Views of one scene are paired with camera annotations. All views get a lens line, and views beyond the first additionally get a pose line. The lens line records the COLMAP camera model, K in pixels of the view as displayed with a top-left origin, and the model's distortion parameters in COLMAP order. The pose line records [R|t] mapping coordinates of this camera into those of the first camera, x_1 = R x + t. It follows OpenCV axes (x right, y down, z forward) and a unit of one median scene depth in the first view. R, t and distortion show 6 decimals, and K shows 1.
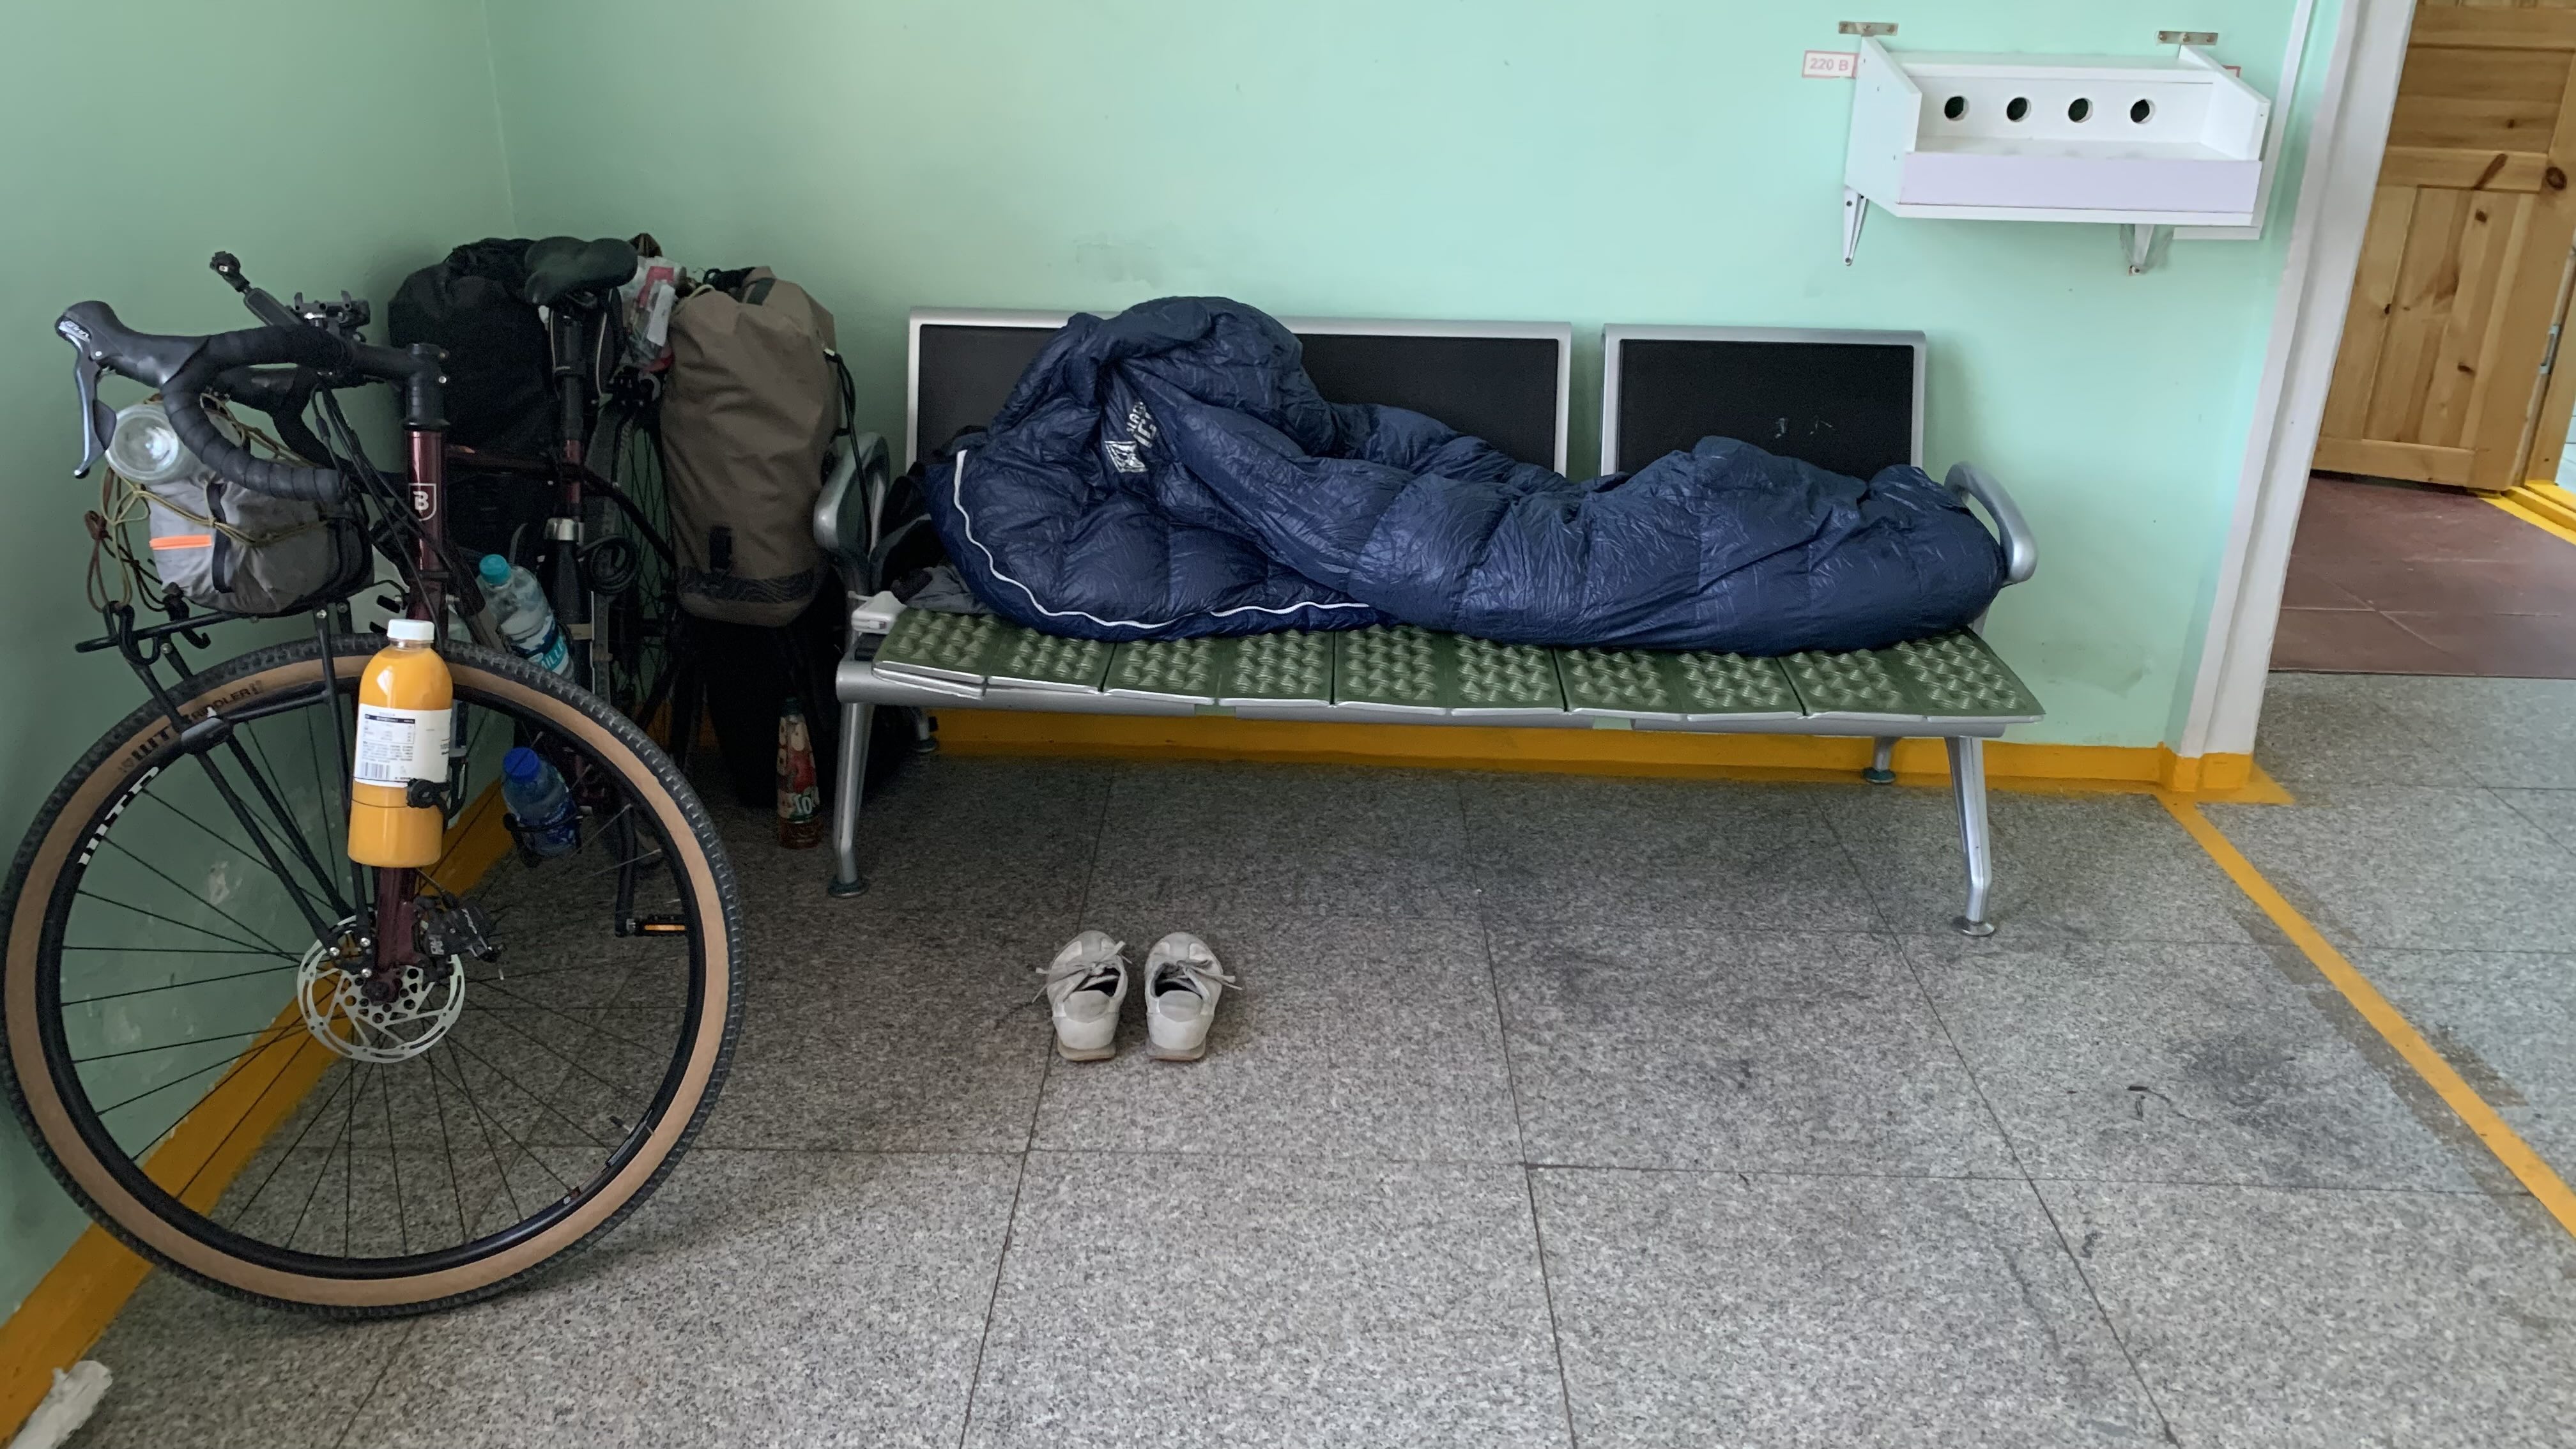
lens RADIAL K [[1941.1, 0, 1300.1], [0, 1941.1, 714.8], [0, 0, 1]] dist [0.025798, 0.001740]
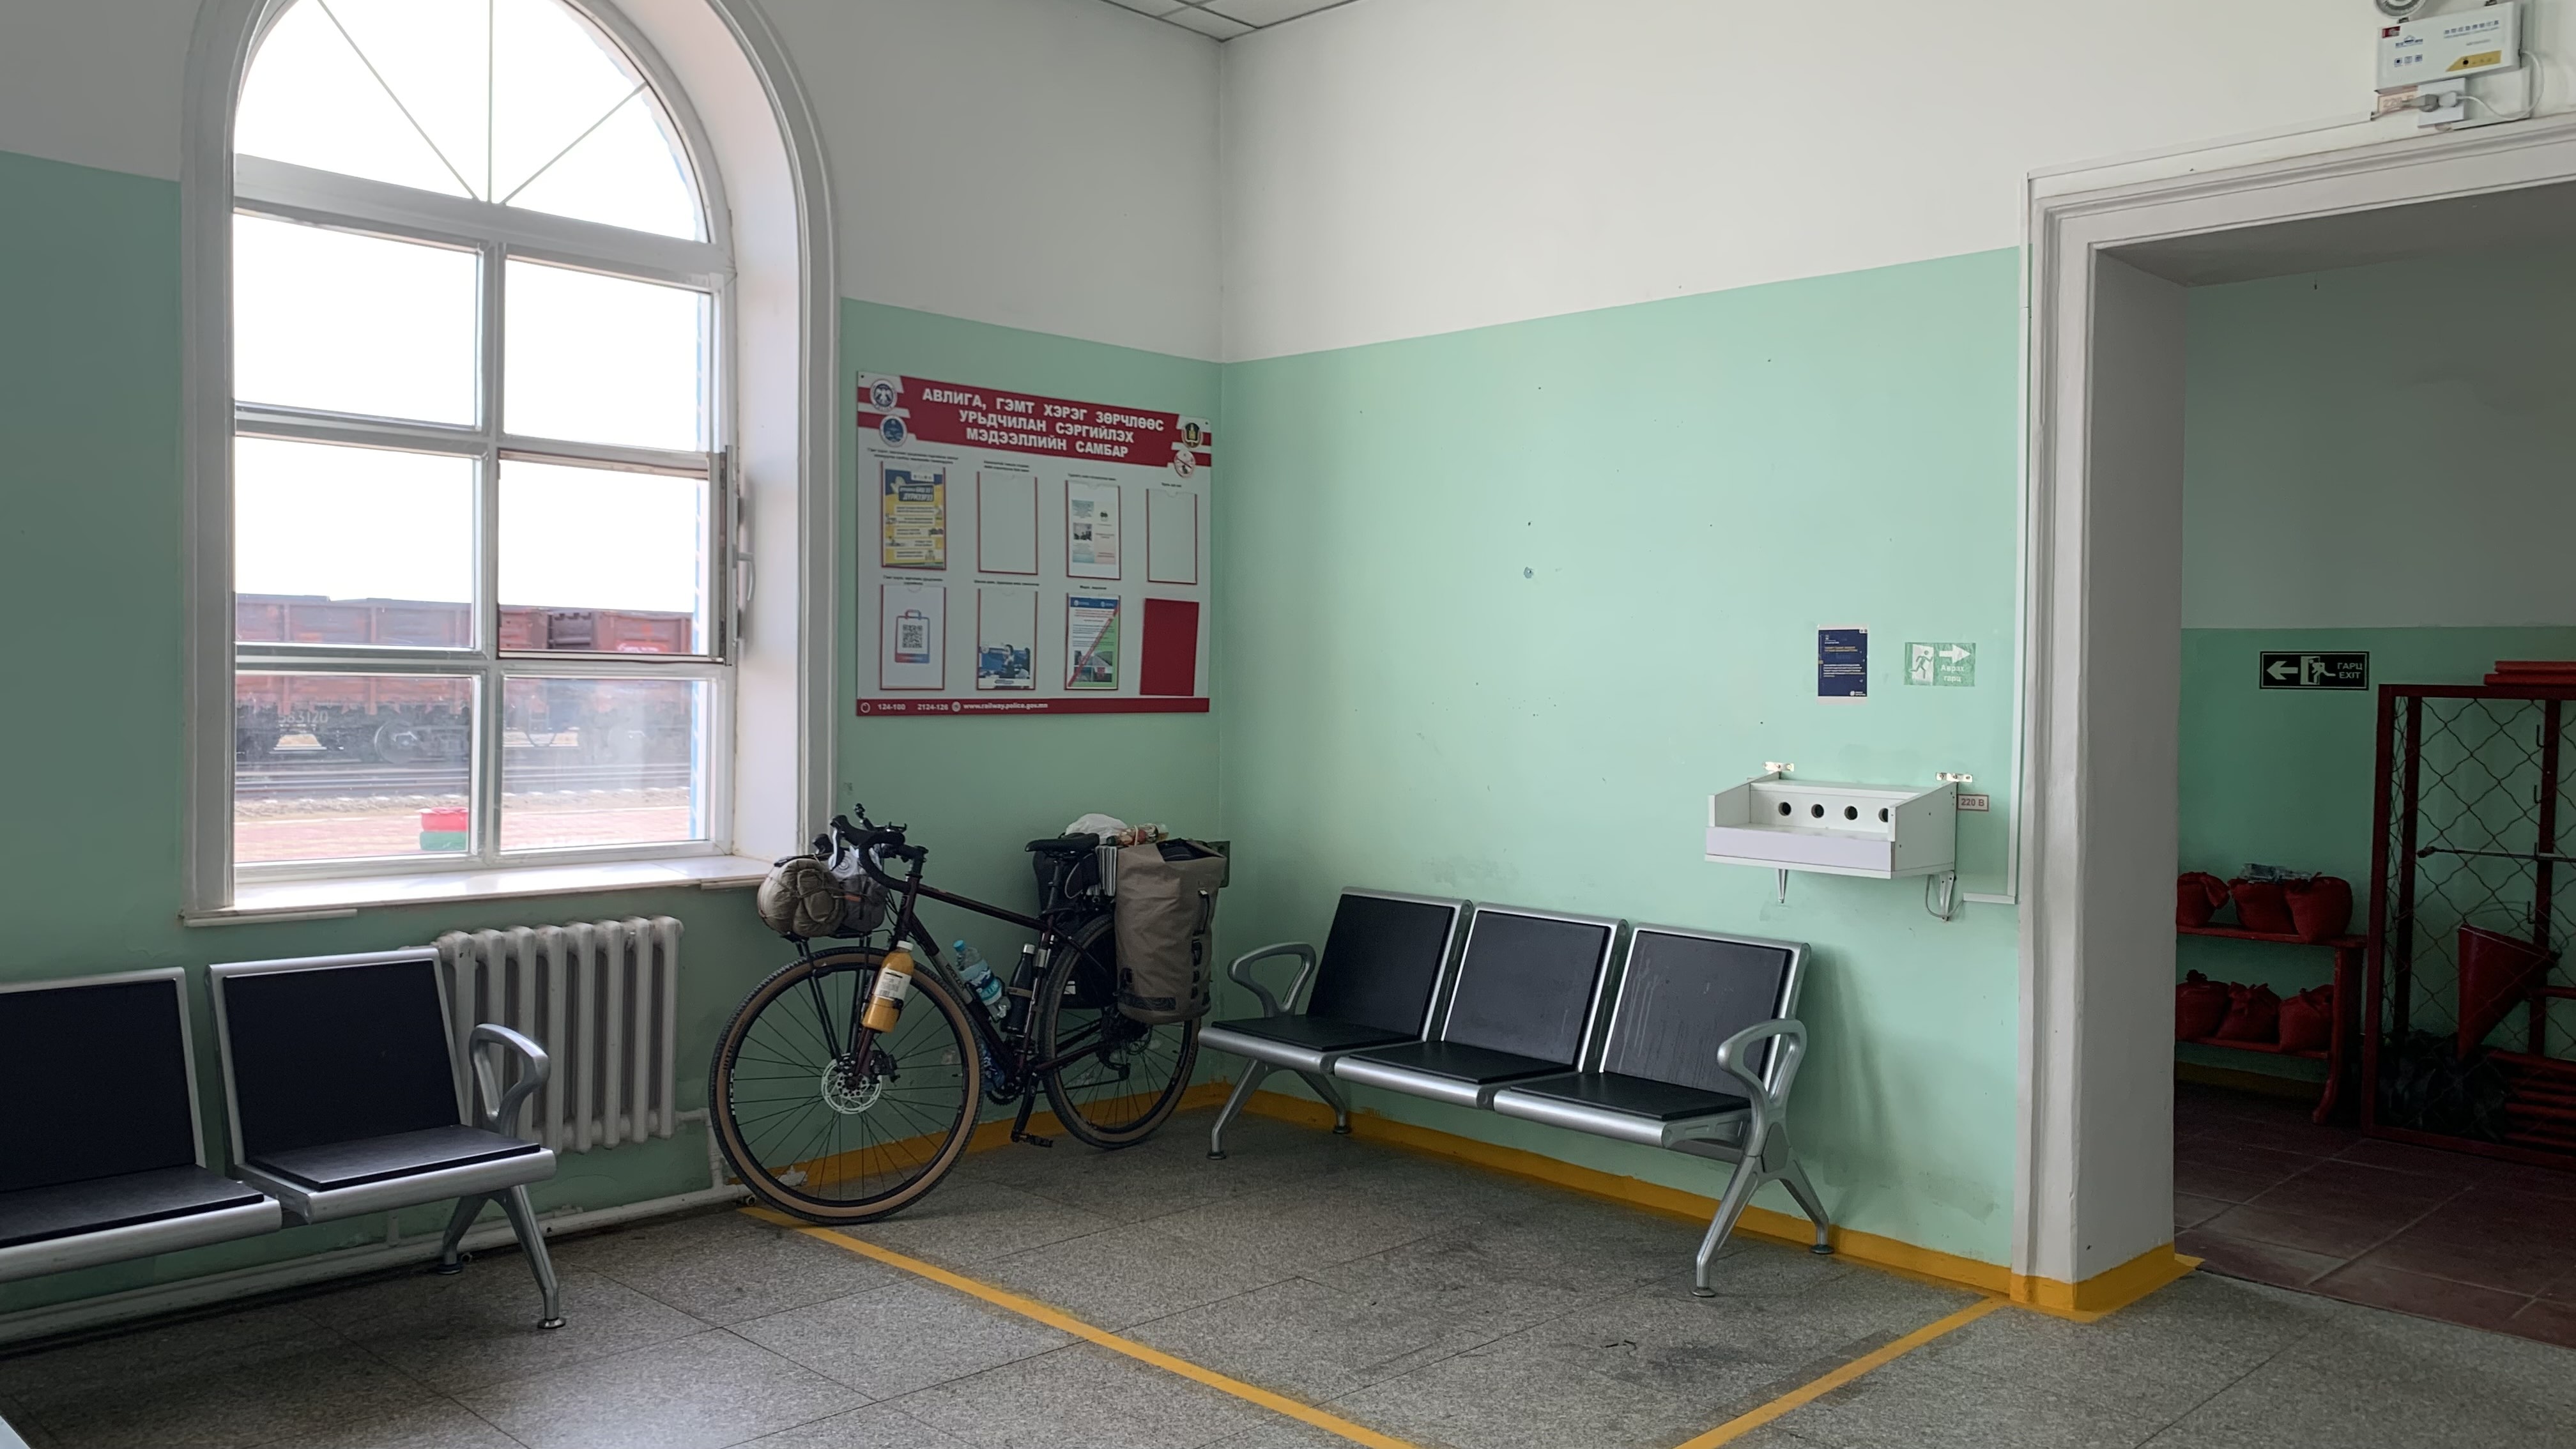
lens RADIAL K [[1941.1, 0, 1284.8], [0, 1941.1, 720.8], [0, 0, 1]] dist [0.025798, 0.001740]
pose [[0.724222, 0.003667, -0.689557, 1.227914], [-0.268044, 0.922842, -0.276612, 0.215640], [0.635338, 0.385160, 0.669325, -0.471040]]
